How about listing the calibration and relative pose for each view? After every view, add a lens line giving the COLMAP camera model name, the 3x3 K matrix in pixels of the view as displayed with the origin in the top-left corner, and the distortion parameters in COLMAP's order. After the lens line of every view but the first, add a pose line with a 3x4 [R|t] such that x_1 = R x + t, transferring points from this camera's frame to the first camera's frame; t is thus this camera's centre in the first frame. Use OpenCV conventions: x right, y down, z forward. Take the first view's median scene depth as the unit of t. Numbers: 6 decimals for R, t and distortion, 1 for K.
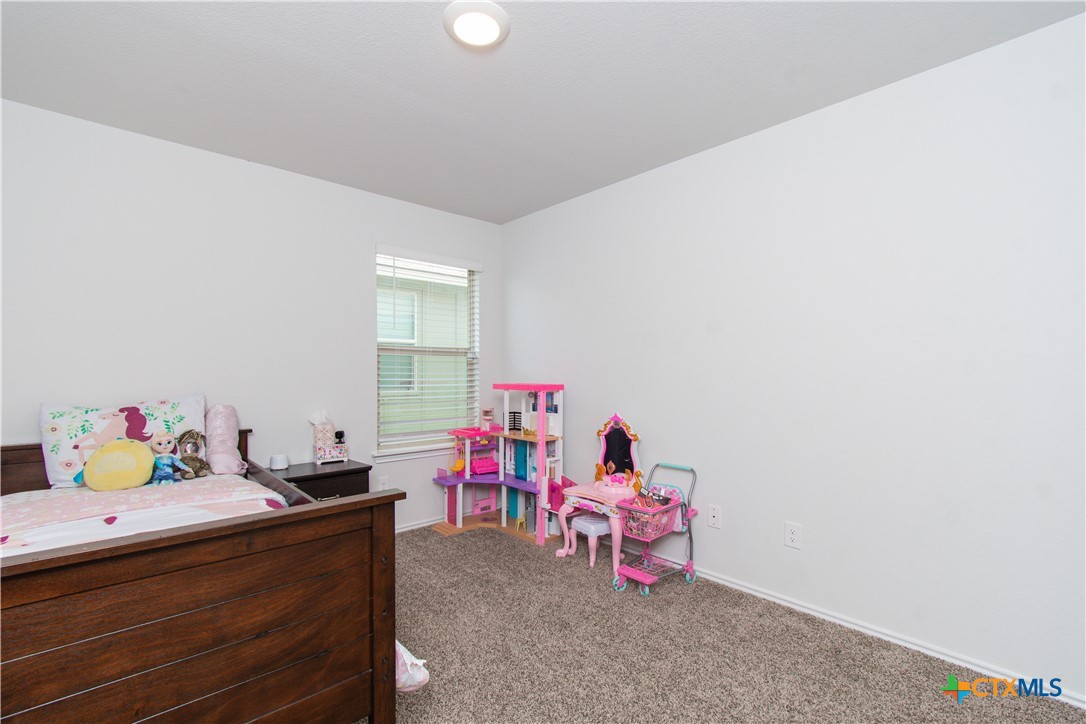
lens RADIAL K [[484.6, 0, 544.2], [0, 484.6, 369.7], [0, 0, 1]] dist [-0.003318, 0.001308]
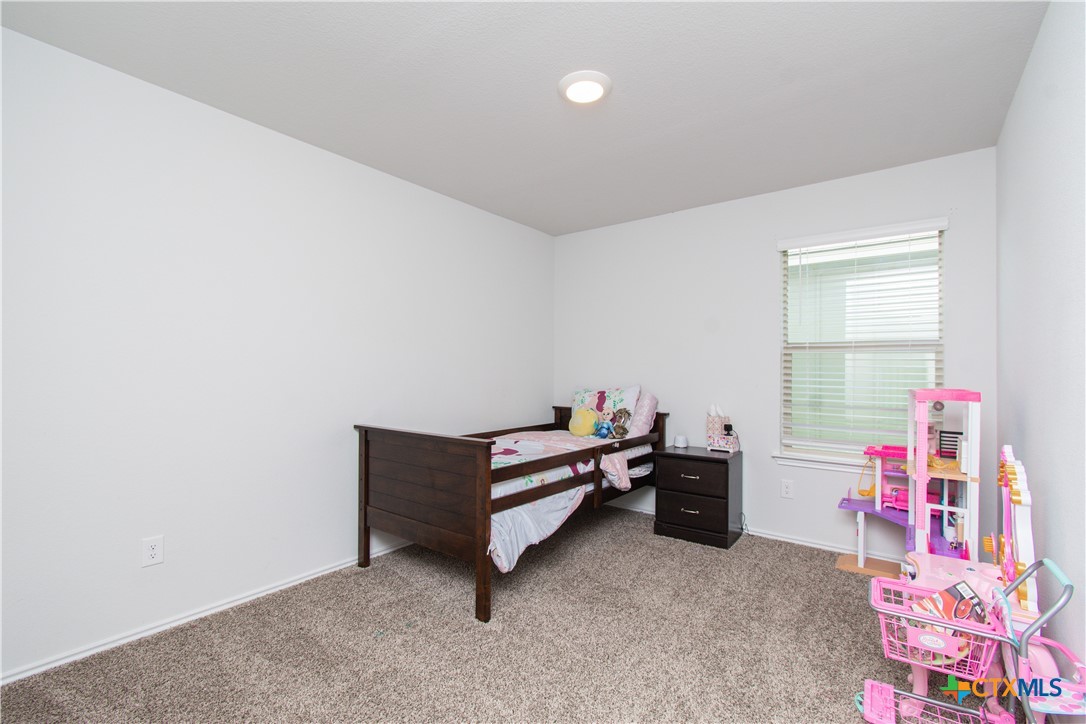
lens RADIAL K [[484.6, 0, 544.1], [0, 484.6, 364.2], [0, 0, 1]] dist [-0.003318, 0.001308]
pose [[0.170490, -0.012367, -0.985282, 0.637520], [-0.002365, 0.999913, -0.012960, 0.004947], [0.985357, 0.004540, 0.170446, 0.424417]]
